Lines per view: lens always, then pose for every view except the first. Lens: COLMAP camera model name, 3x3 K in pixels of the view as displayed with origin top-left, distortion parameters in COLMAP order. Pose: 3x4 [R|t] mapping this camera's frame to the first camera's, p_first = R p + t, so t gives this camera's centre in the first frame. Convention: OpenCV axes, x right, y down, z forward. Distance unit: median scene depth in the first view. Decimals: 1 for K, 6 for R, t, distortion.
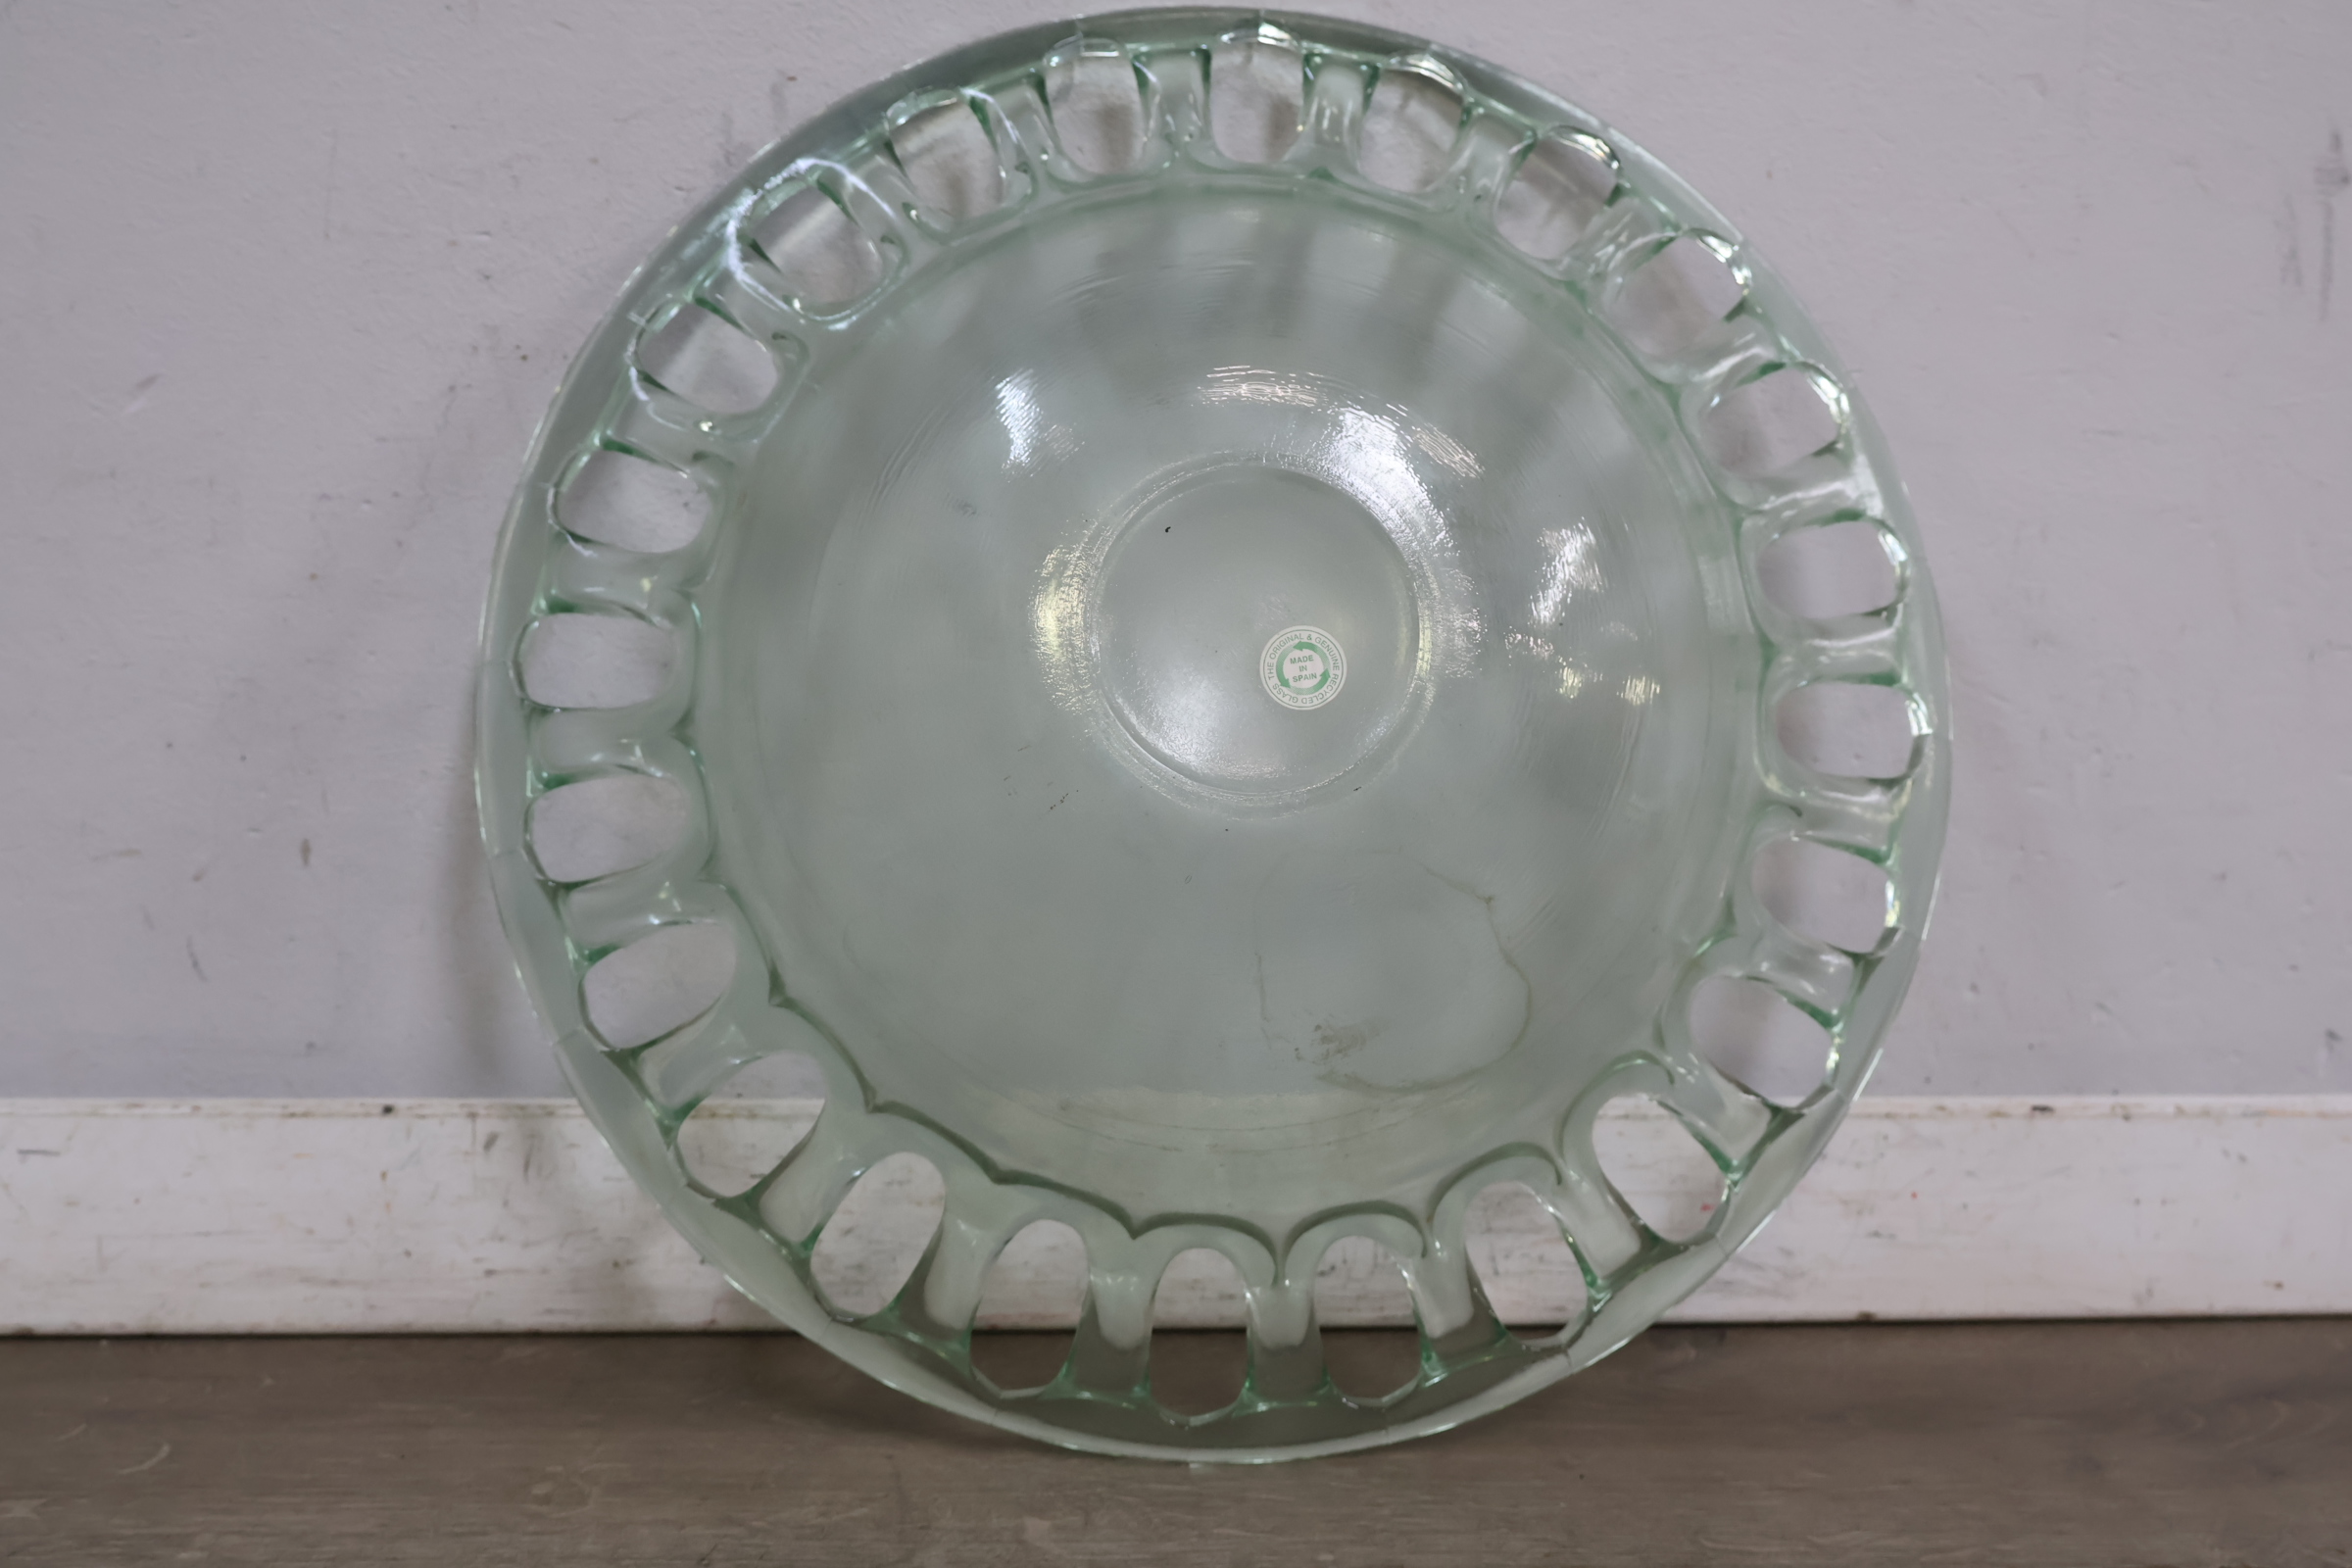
lens RADIAL K [[2756.7, 0, 1177.9], [0, 2756.7, 775.8], [0, 0, 1]] dist [0.028225, 0.000000]
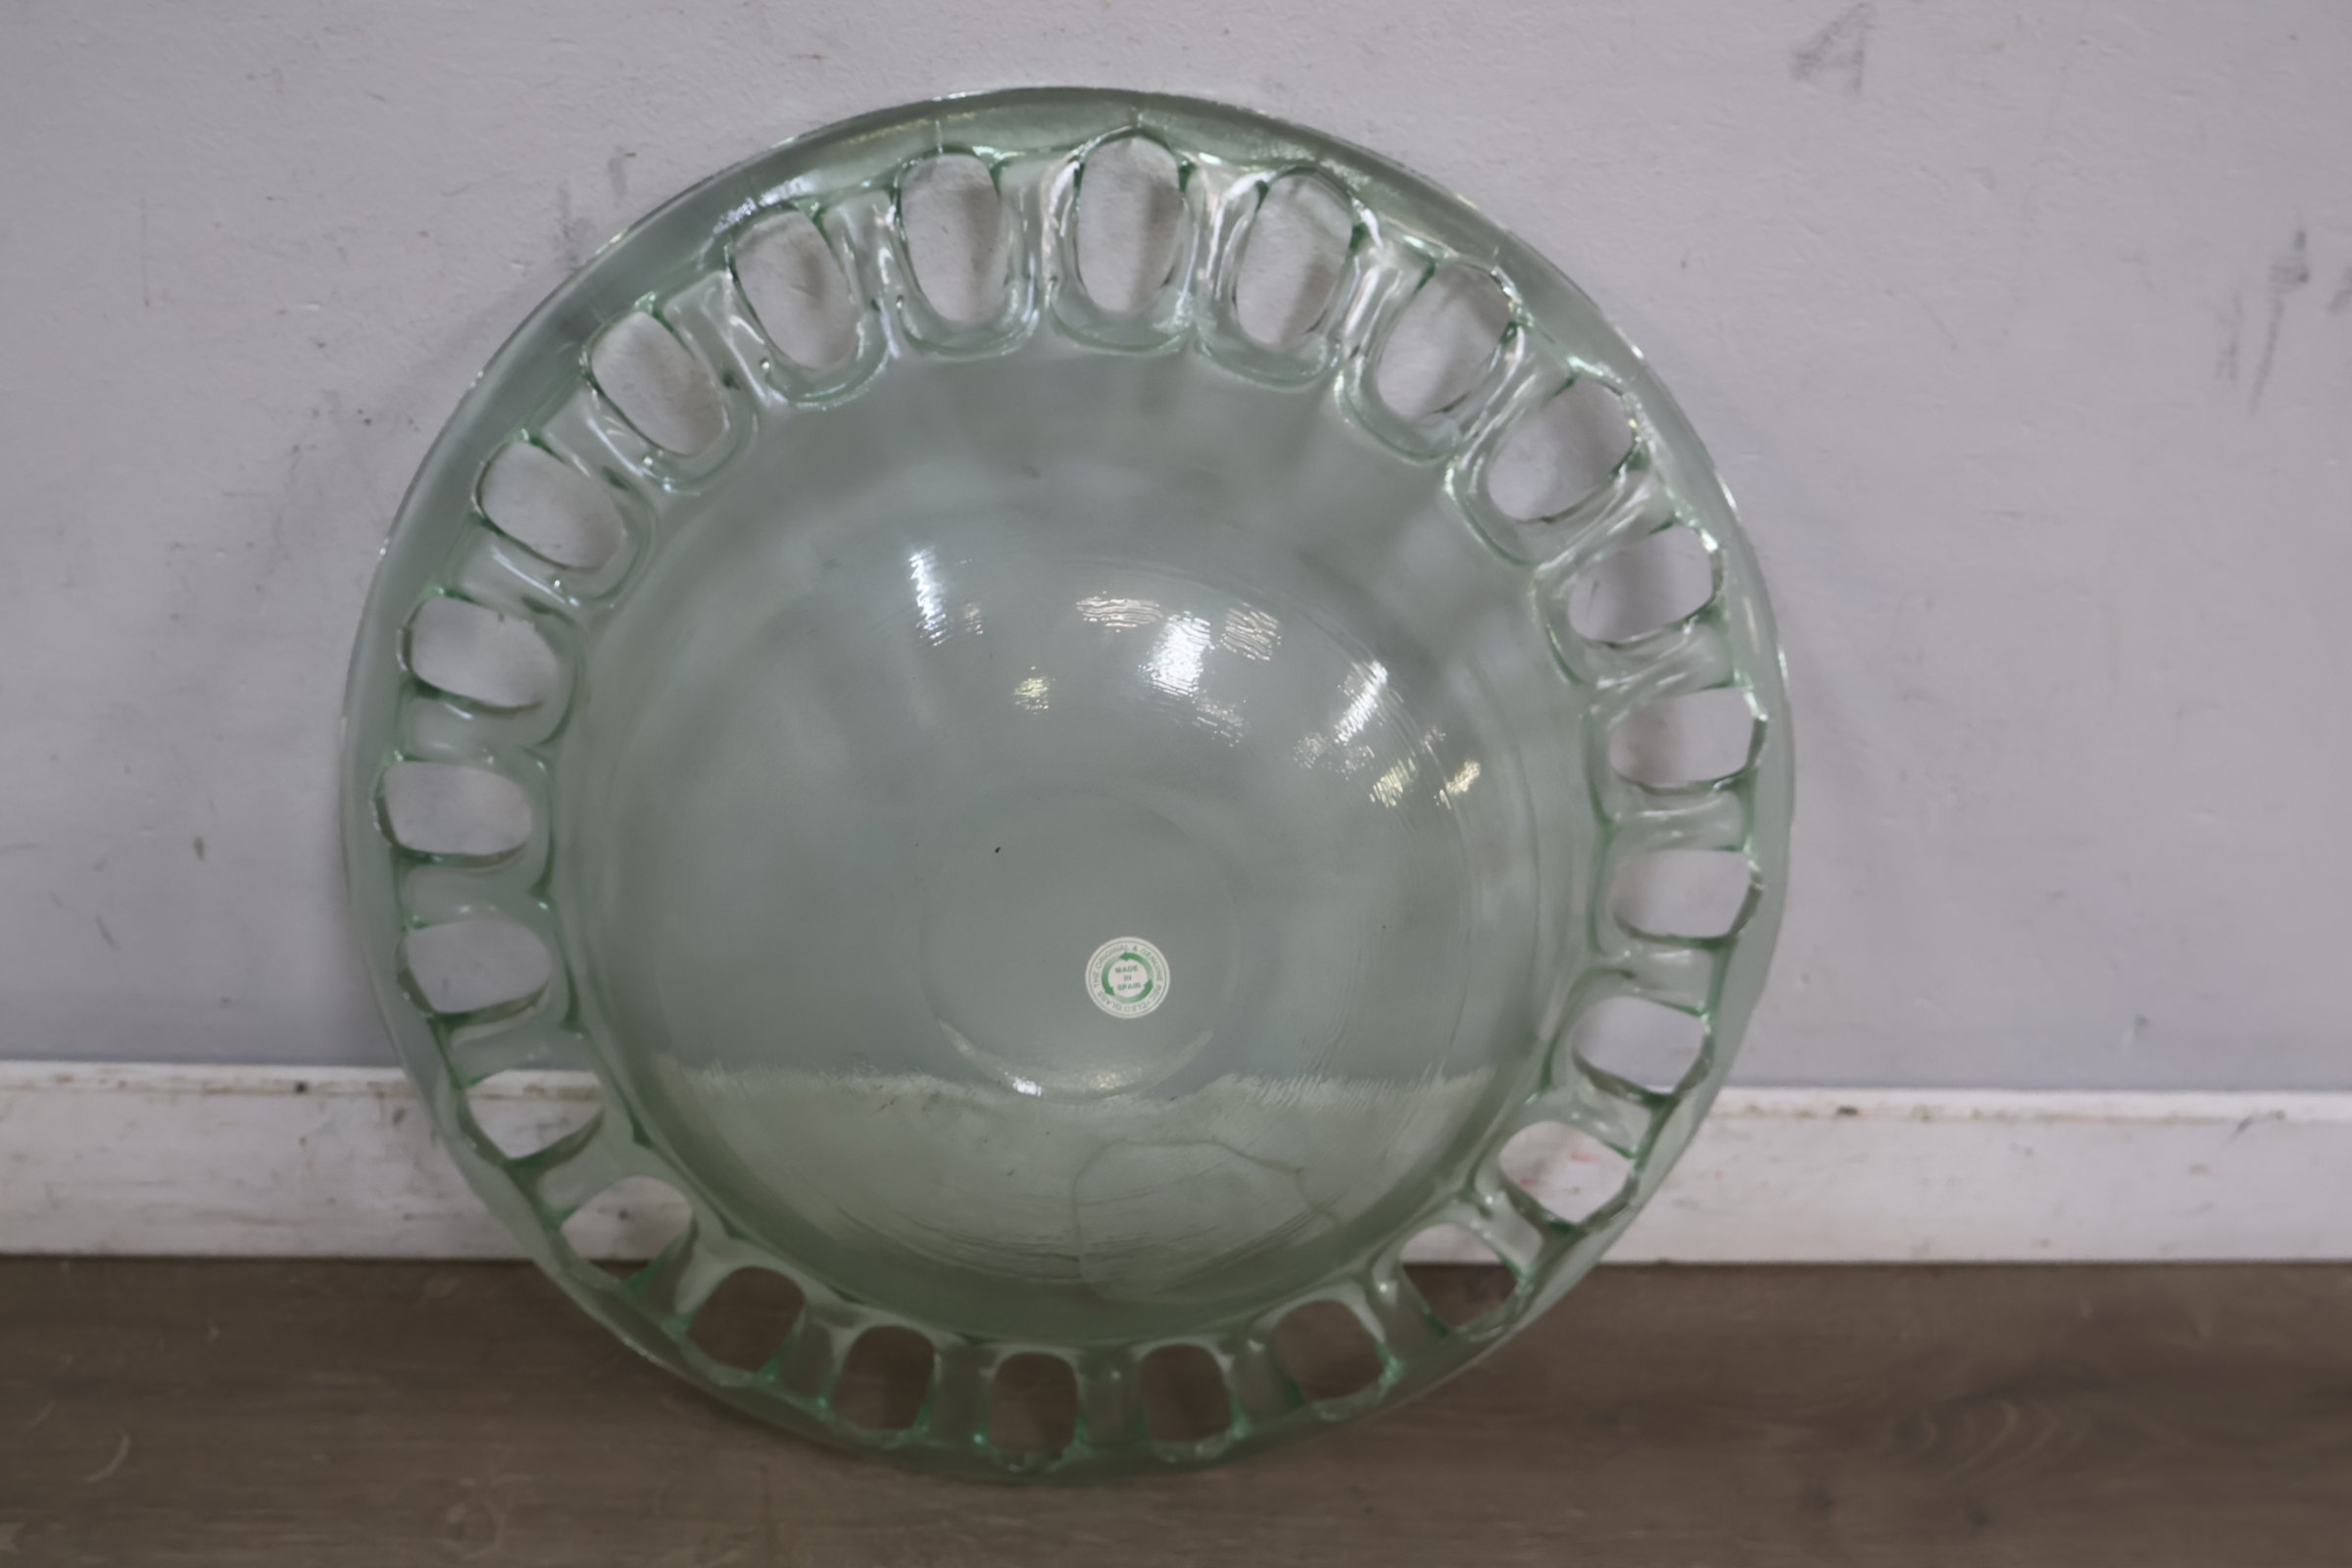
lens RADIAL K [[2756.7, 0, 1173.3], [0, 2756.7, 801.7], [0, 0, 1]] dist [0.028225, 0.000000]
pose [[0.999216, 0.039459, -0.003371, 0.053014], [-0.034629, 0.911854, 0.409052, -0.437830], [0.019215, -0.408614, 0.912505, 0.071610]]
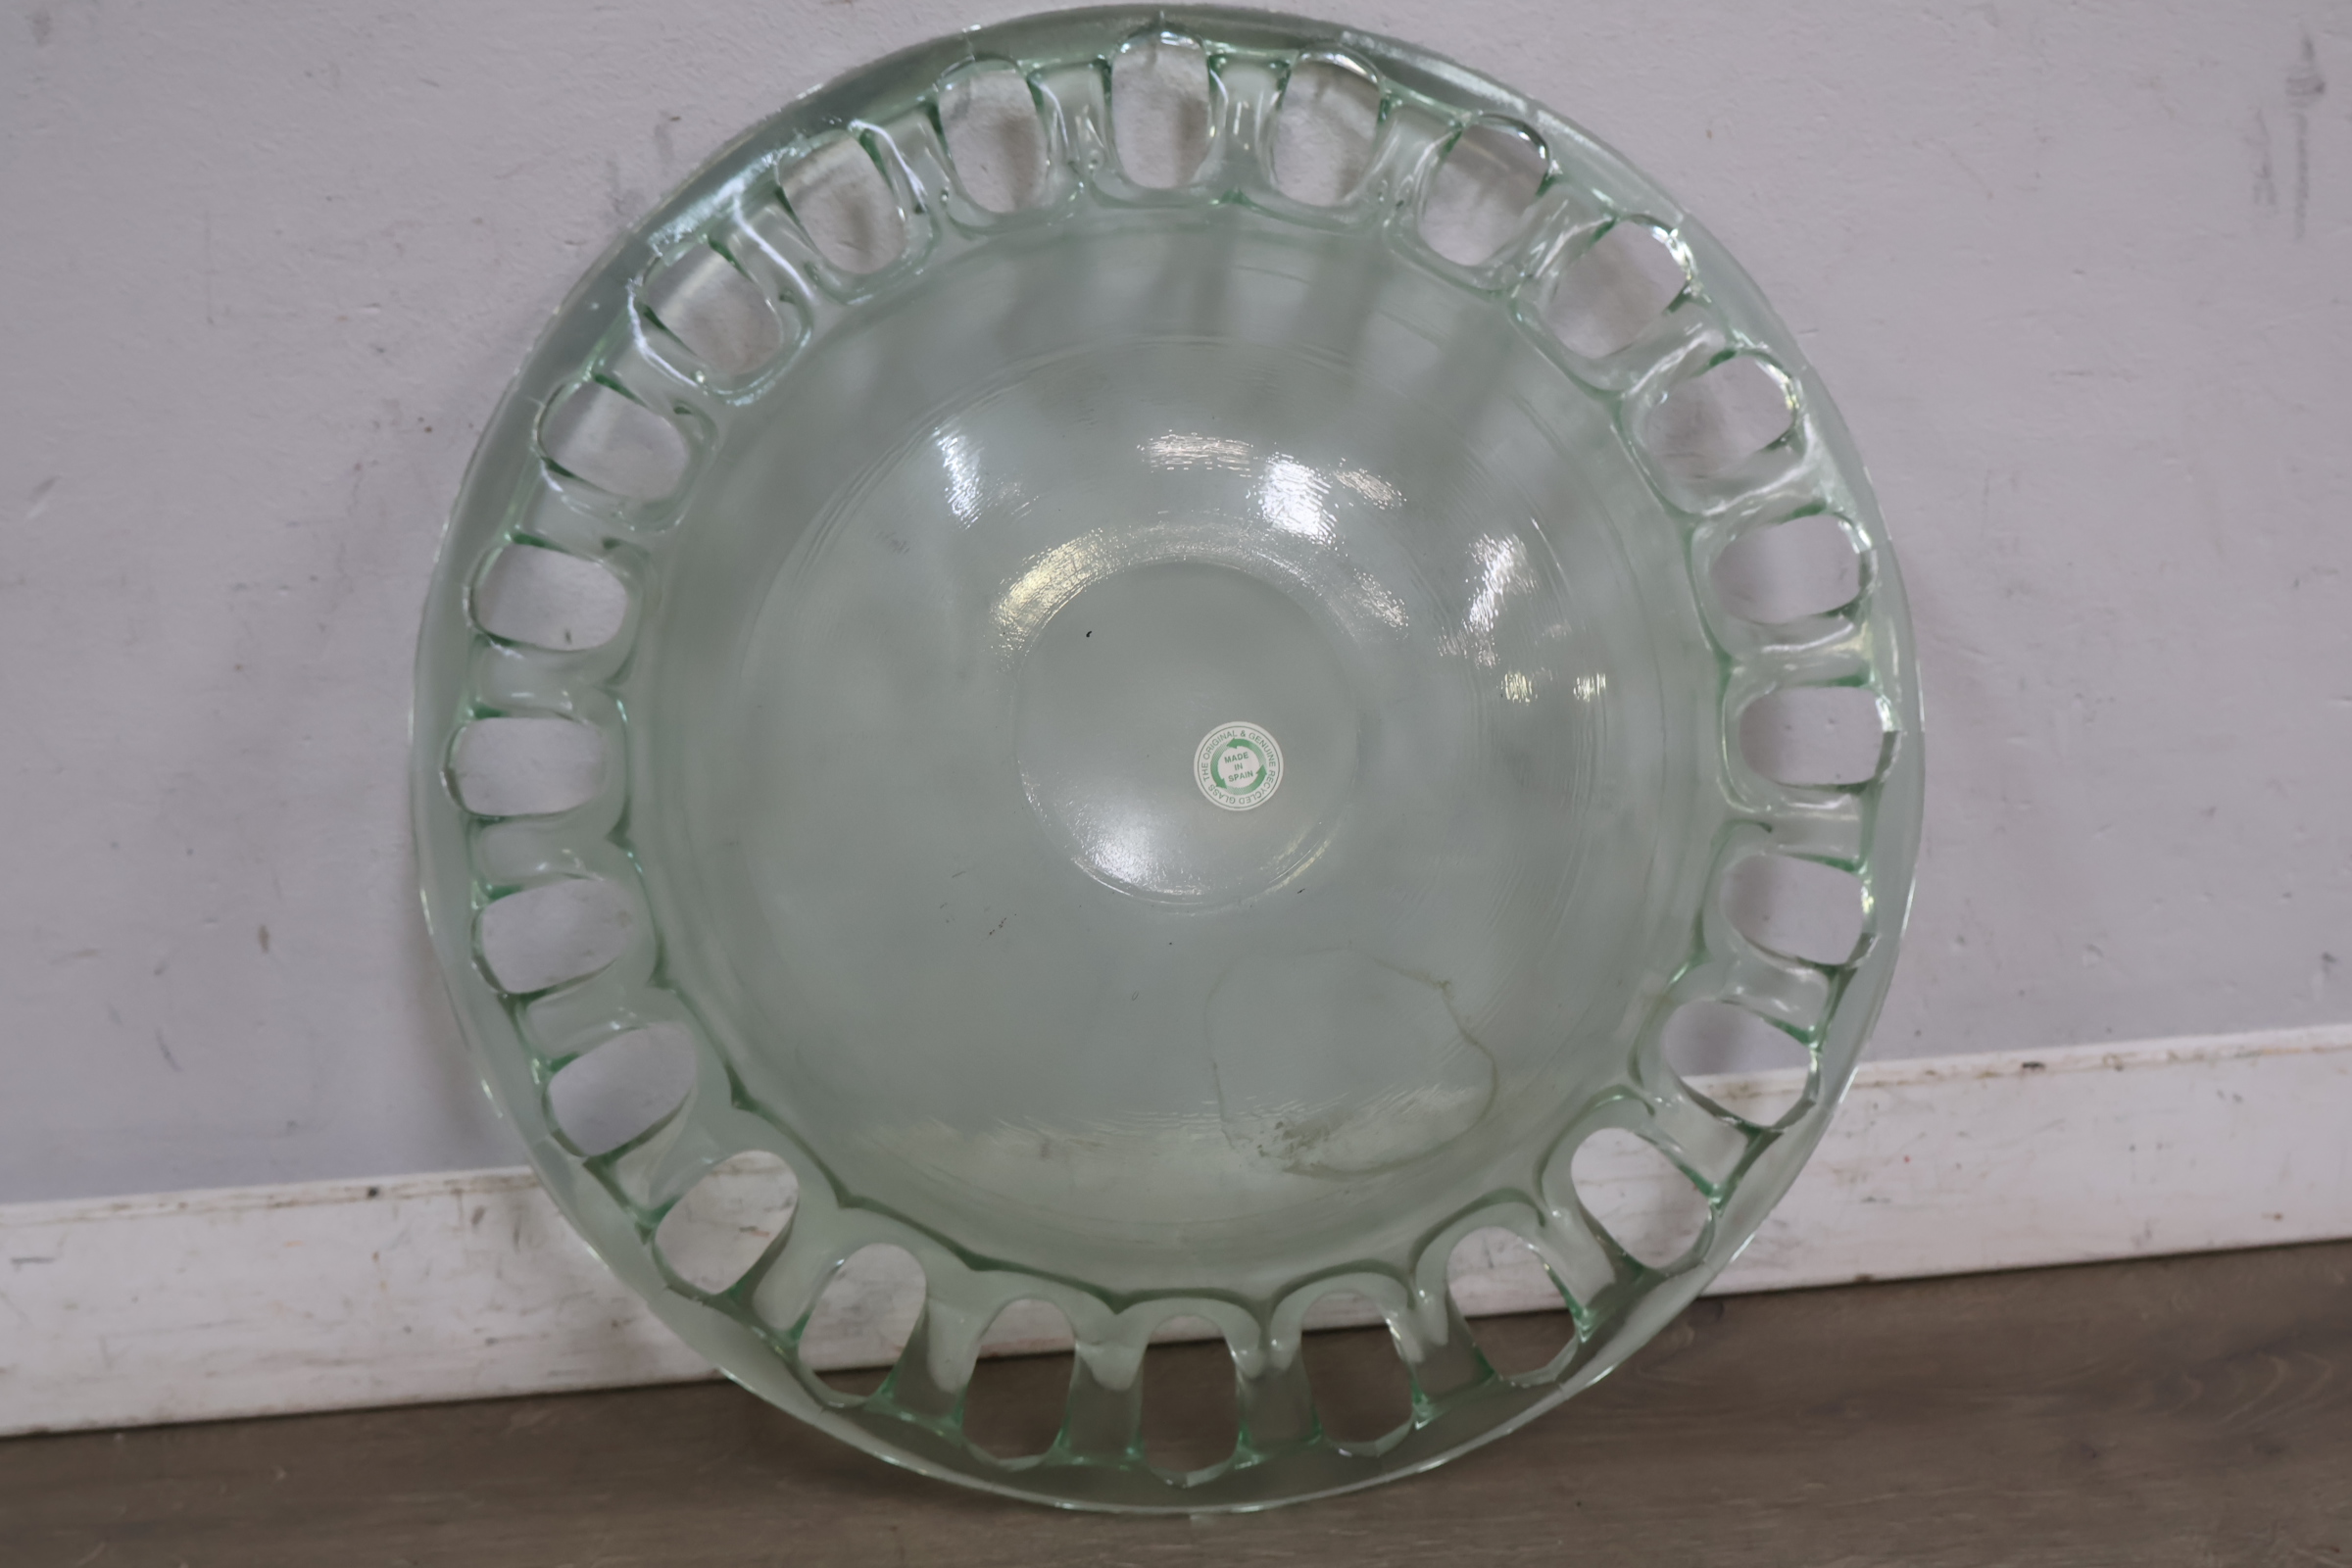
lens RADIAL K [[2756.7, 0, 1174.8], [0, 2756.7, 777.1], [0, 0, 1]] dist [0.028225, 0.000000]
pose [[0.997292, -0.070621, -0.020545, 0.035518], [0.072591, 0.990051, 0.120536, -0.129438], [0.011829, -0.121701, 0.992496, 0.028159]]
